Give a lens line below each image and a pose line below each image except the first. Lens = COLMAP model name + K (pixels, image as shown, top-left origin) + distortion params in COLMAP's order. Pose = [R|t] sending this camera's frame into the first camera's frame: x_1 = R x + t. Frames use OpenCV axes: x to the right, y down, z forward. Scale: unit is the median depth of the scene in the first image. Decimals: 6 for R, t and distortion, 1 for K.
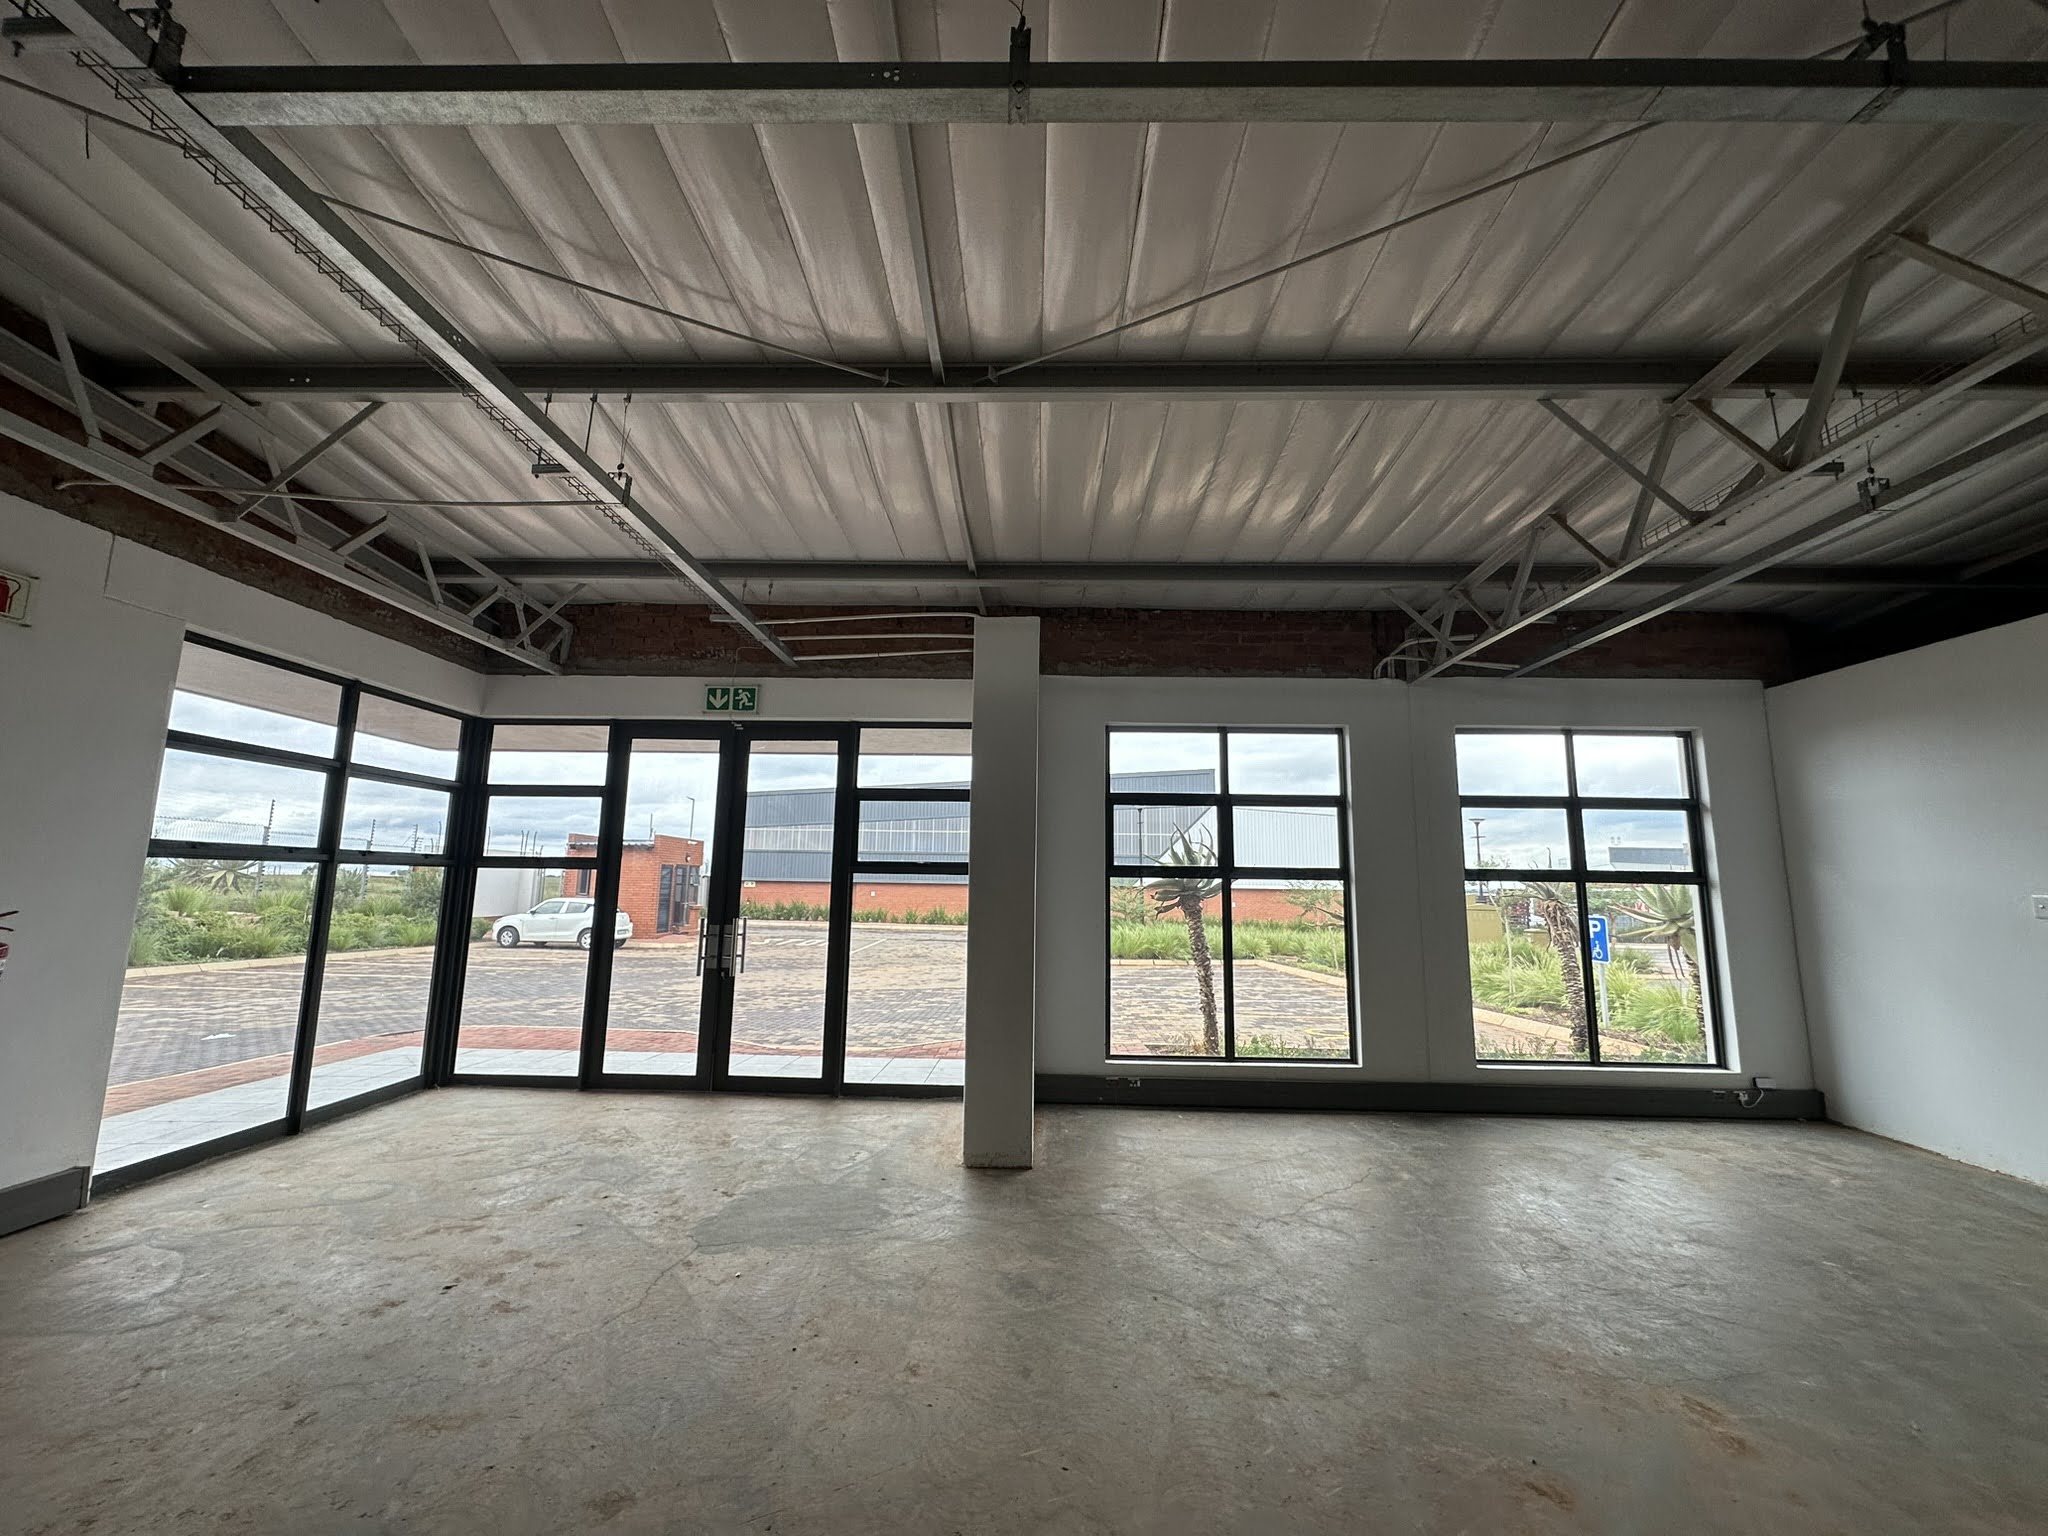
lens RADIAL K [[820.1, 0, 1013.9], [0, 820.1, 764.2], [0, 0, 1]] dist [0.001010, 0.000622]
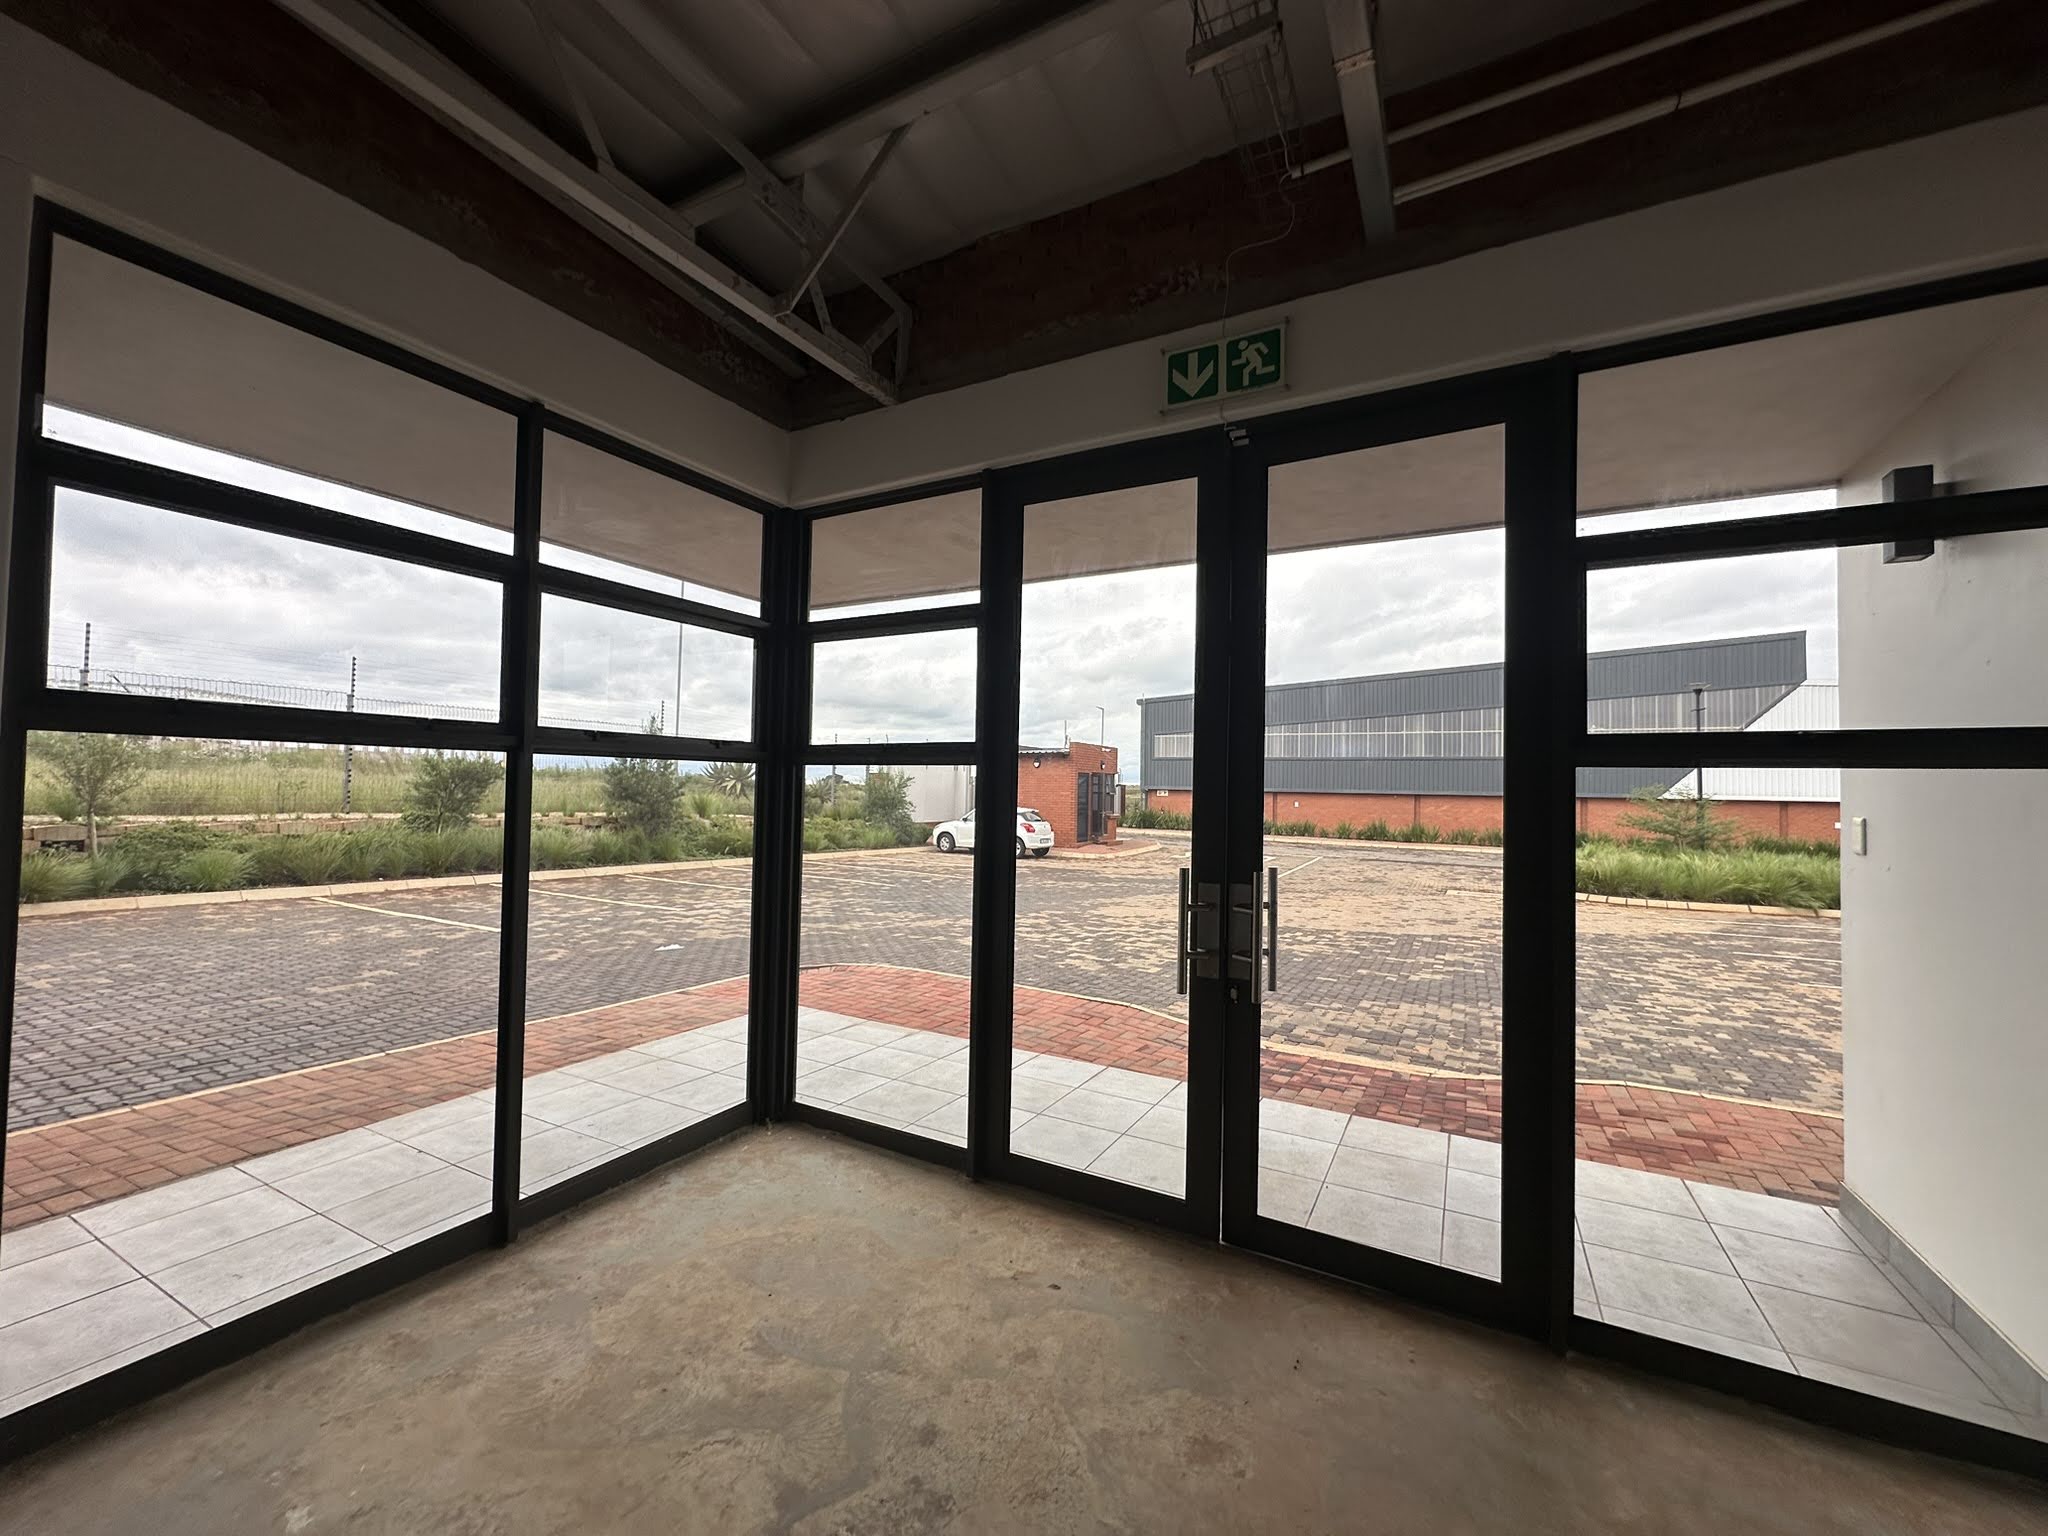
lens RADIAL K [[816.8, 0, 1024.0], [0, 816.8, 768.0], [0, 0, 1]] dist [-0.000626, 0.000107]
pose [[0.893146, -0.010270, -0.449650, -0.240896], [0.061563, 0.993121, 0.099599, 0.077723], [0.445534, -0.116638, 0.887634, 0.534733]]
